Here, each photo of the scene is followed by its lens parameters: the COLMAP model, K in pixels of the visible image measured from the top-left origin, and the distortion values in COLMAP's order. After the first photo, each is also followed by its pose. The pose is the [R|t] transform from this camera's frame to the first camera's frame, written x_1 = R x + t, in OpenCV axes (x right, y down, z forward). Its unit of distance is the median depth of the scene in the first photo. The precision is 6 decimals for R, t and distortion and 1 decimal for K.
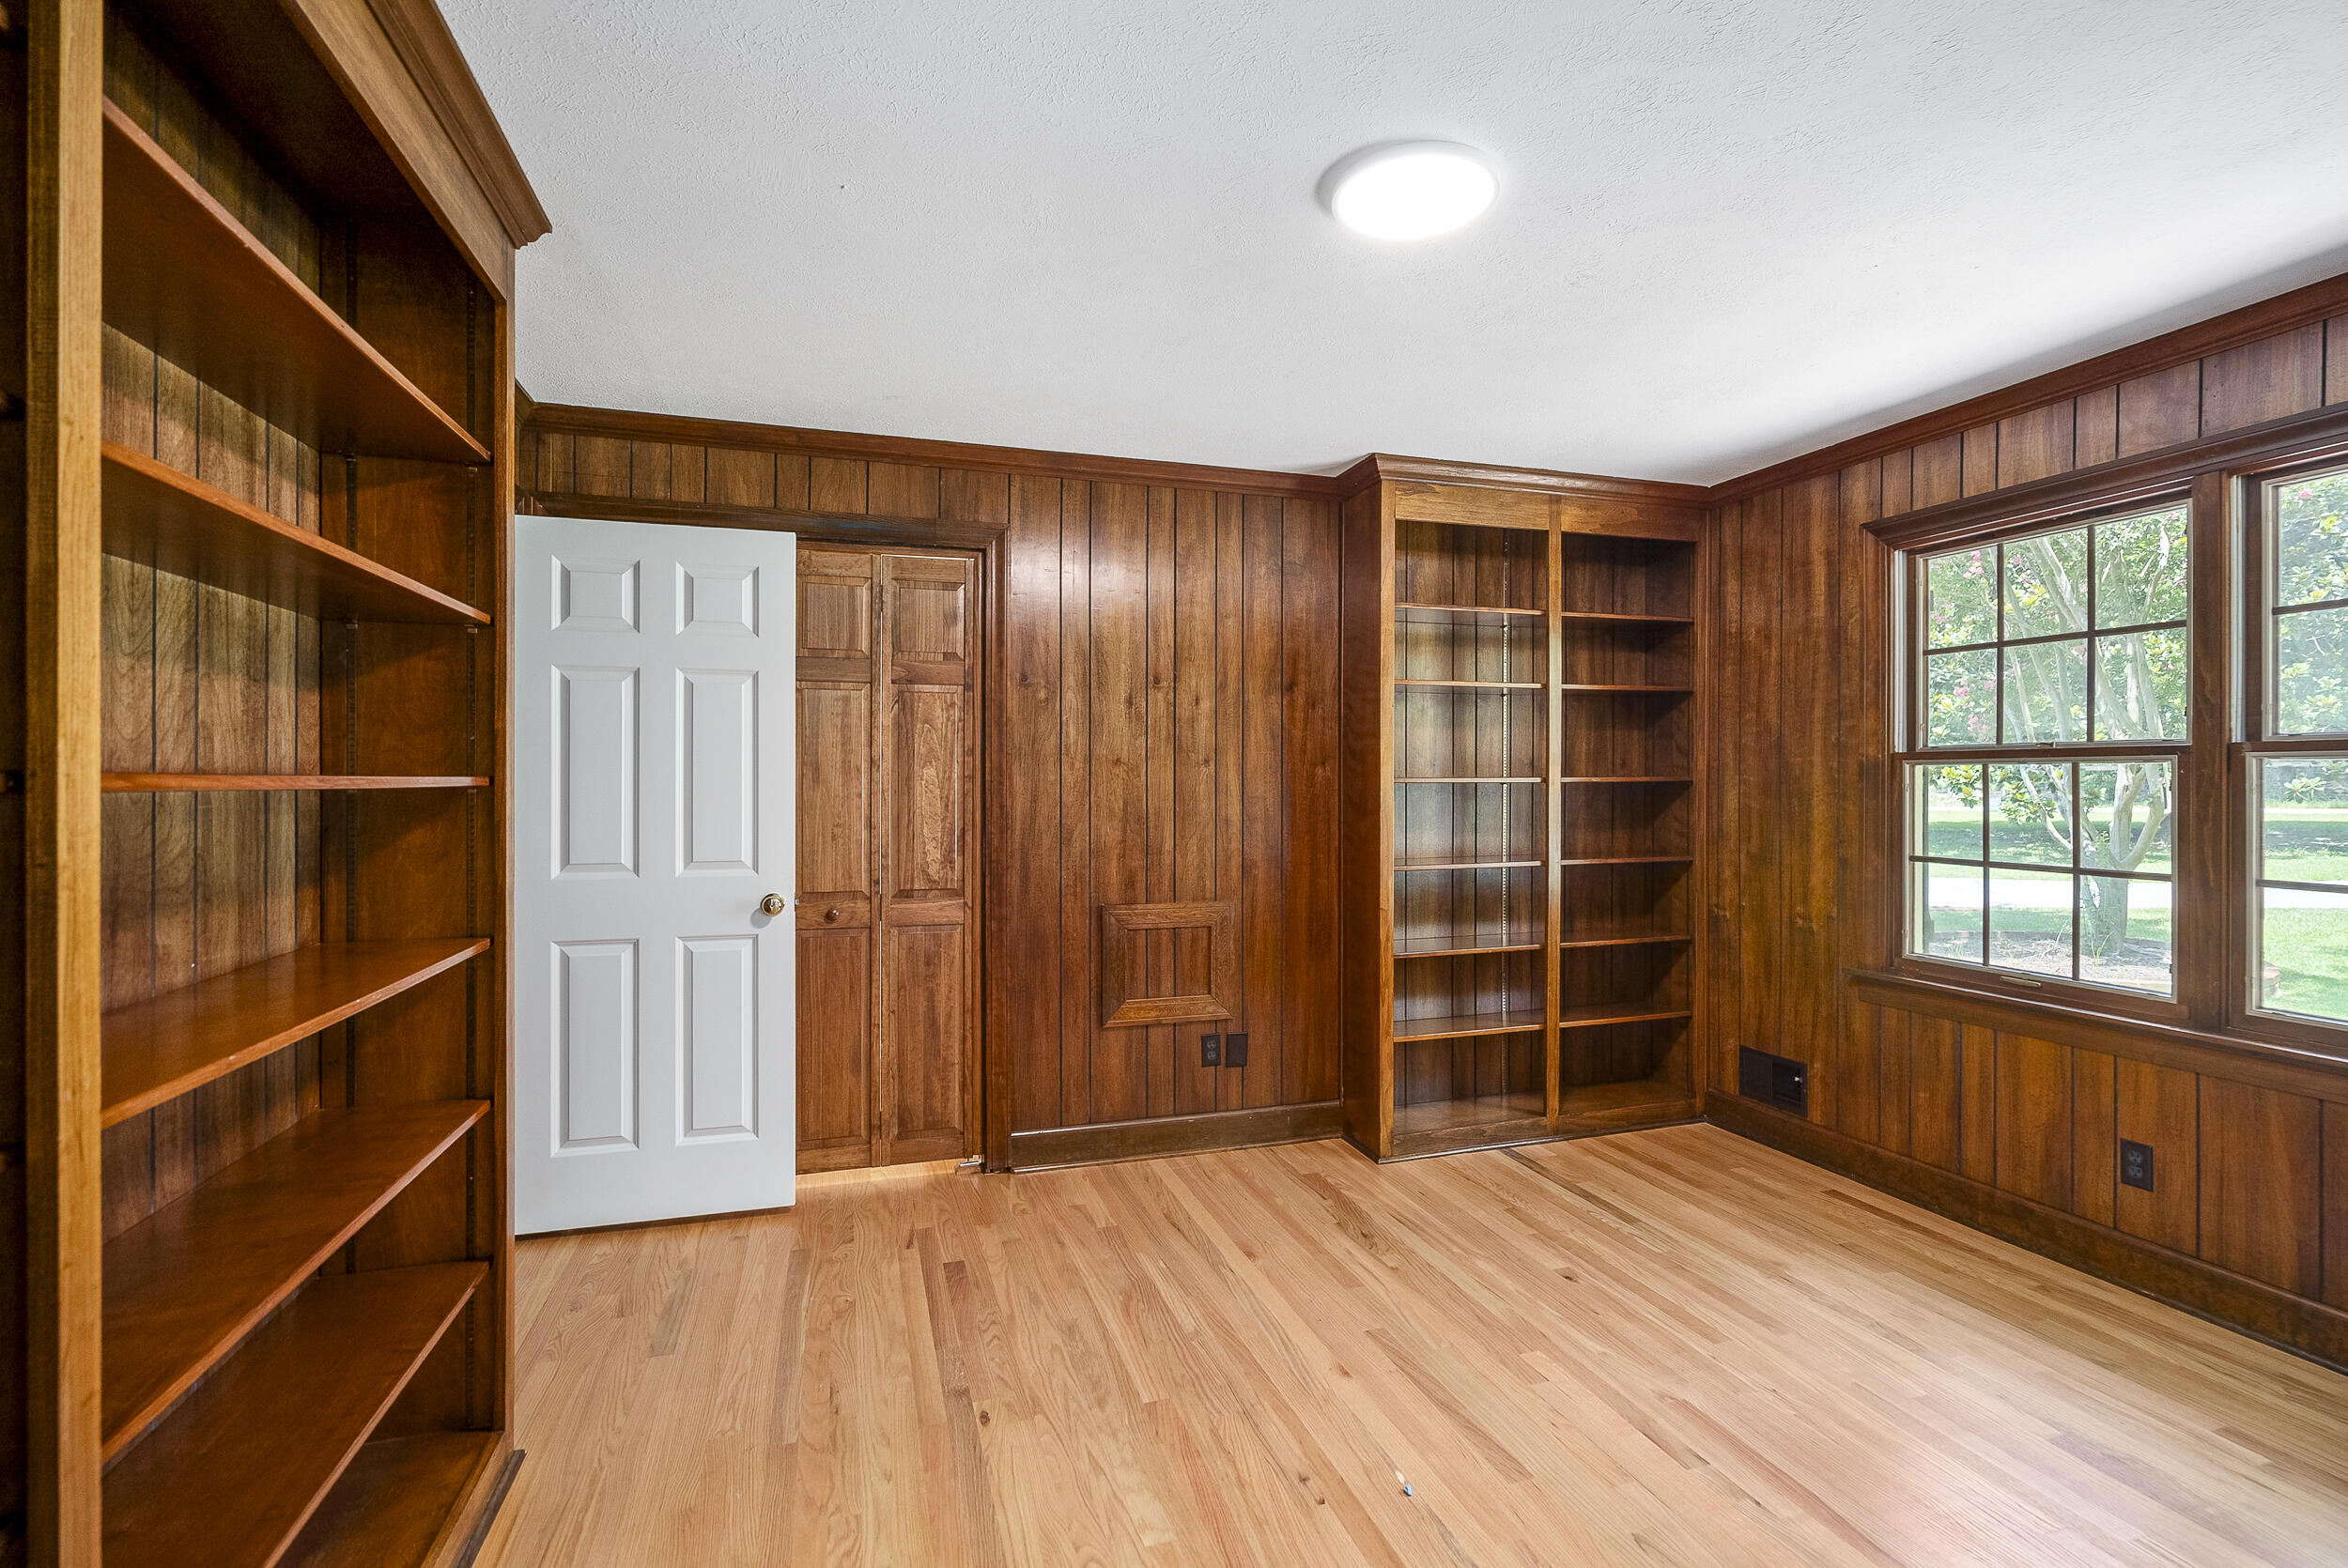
lens RADIAL K [[1065.2, 0, 1184.2], [0, 1065.2, 781.2], [0, 0, 1]] dist [-0.001198, 0.001194]
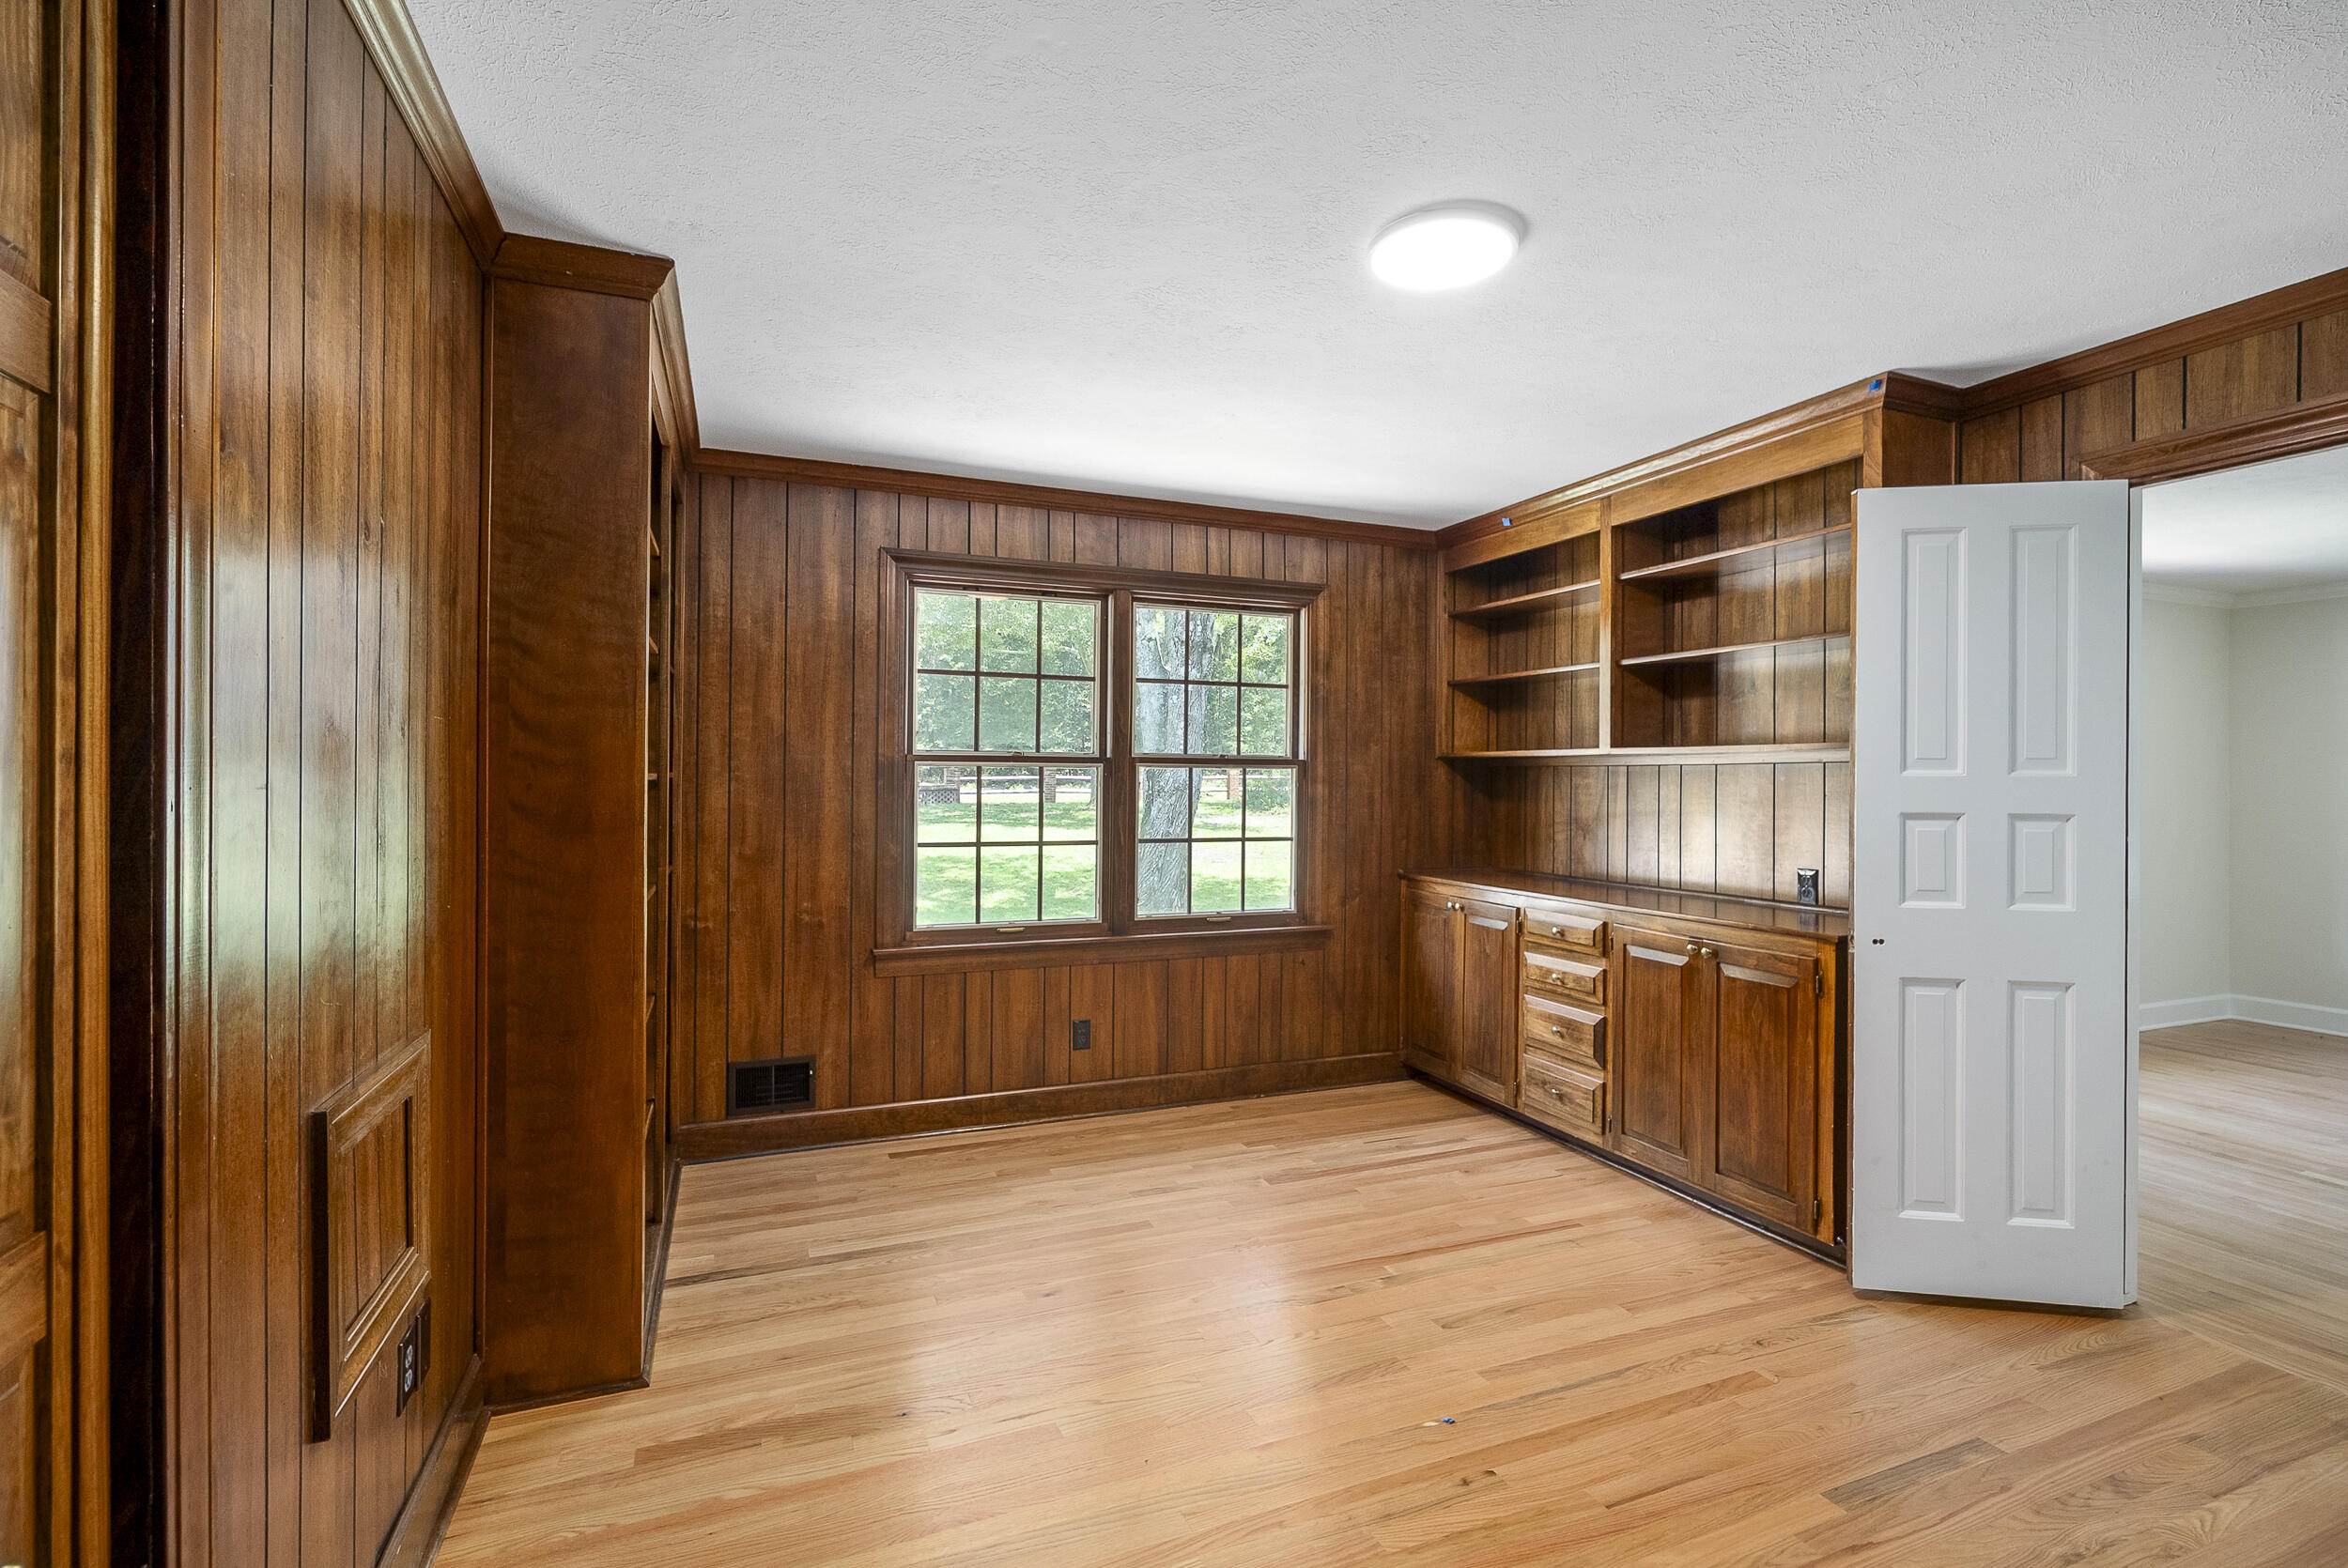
lens RADIAL K [[1065.2, 0, 1184.6], [0, 1065.2, 784.5], [0, 0, 1]] dist [-0.001198, 0.001194]
pose [[-0.075061, -0.005410, 0.997164, -0.477895], [-0.007001, 0.999963, 0.004898, -0.002110], [-0.997154, -0.006613, -0.075096, 0.747690]]
